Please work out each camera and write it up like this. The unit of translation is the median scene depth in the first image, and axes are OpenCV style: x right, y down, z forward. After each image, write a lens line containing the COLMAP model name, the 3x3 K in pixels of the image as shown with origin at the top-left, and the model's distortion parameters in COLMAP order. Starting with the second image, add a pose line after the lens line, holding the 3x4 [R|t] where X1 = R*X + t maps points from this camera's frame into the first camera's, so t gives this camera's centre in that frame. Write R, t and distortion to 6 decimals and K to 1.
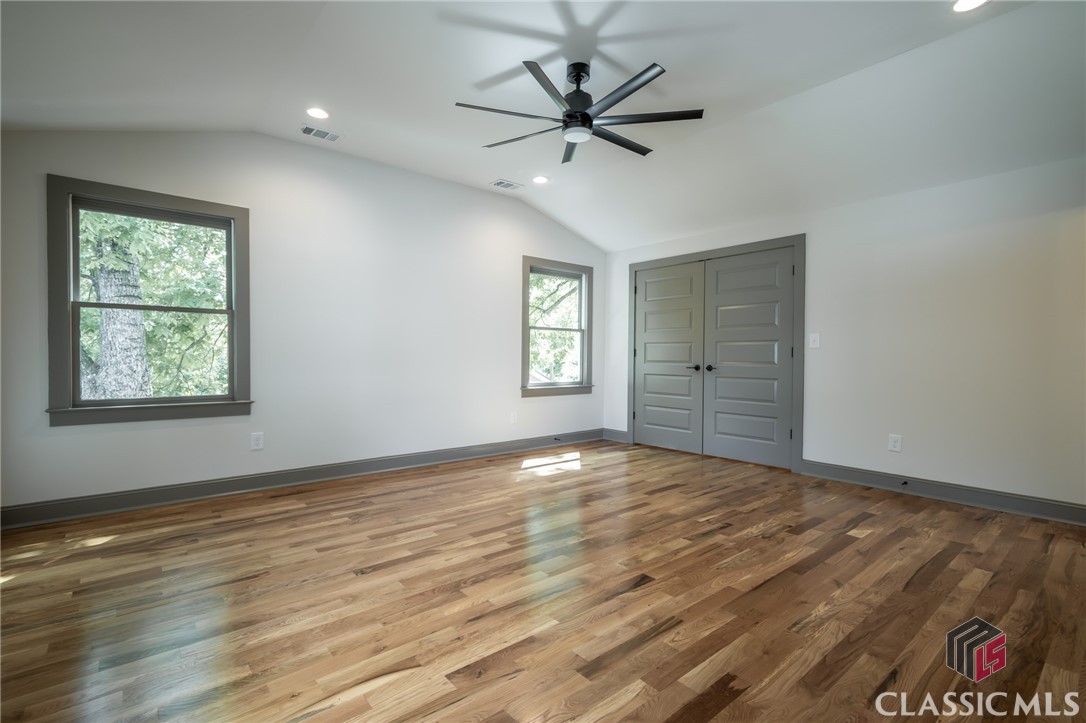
lens RADIAL K [[489.6, 0, 550.7], [0, 489.6, 364.3], [0, 0, 1]] dist [0.000016, -0.001057]
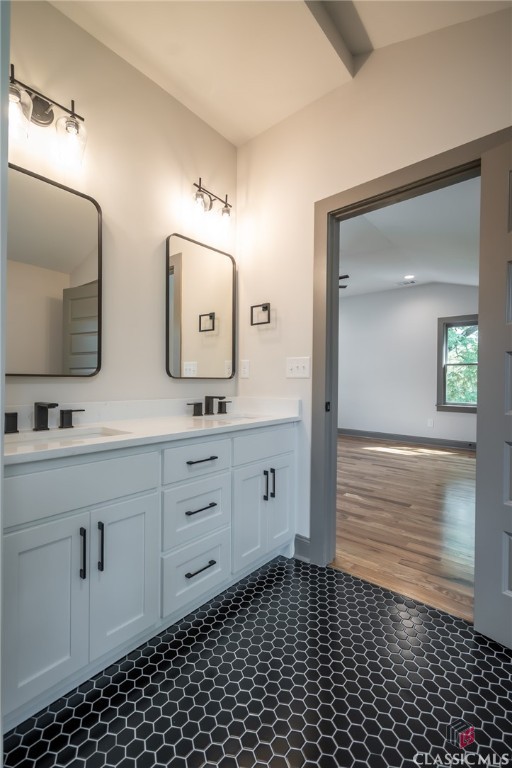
lens RADIAL K [[346.3, 0, 258.5], [0, 346.3, 385.7], [0, 0, 1]] dist [0.000016, -0.001057]
pose [[0.168389, 0.006087, -0.985702, 1.589413], [-0.013024, 0.999907, 0.003950, -0.014845], [0.985635, 0.012172, 0.168453, 0.473710]]
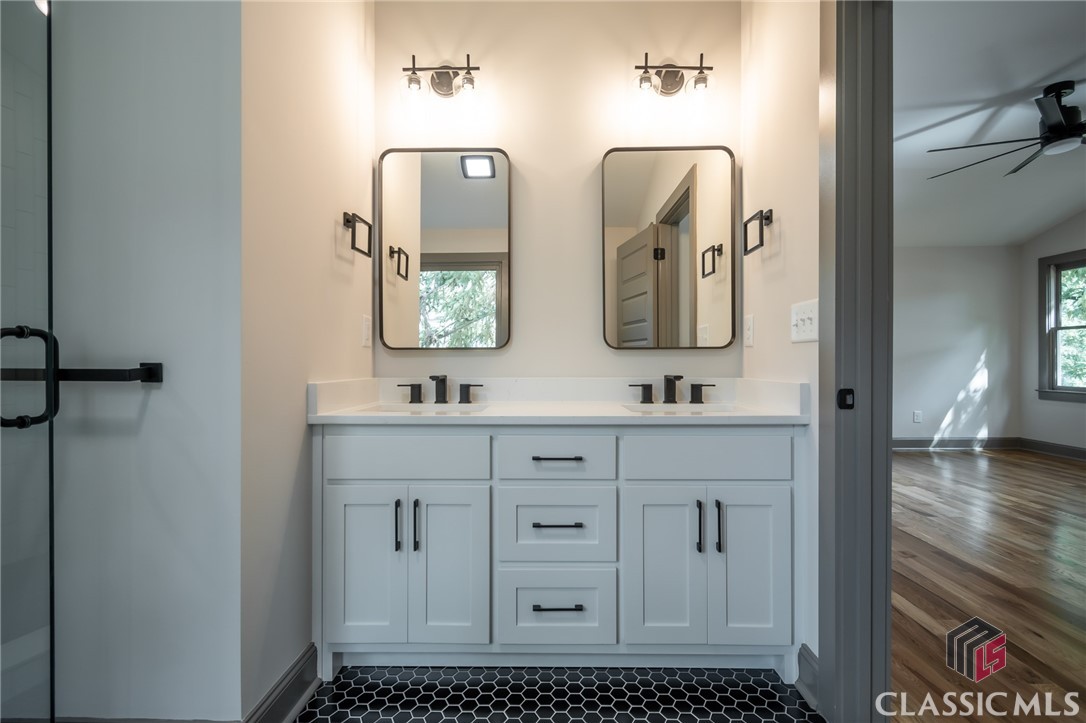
lens RADIAL K [[489.6, 0, 535.0], [0, 489.6, 361.5], [0, 0, 1]] dist [0.000016, -0.001057]
pose [[-0.673699, 0.000072, -0.739006, 1.479039], [-0.004775, 0.999979, 0.004451, -0.008409], [0.738991, 0.006528, -0.673684, 0.811402]]
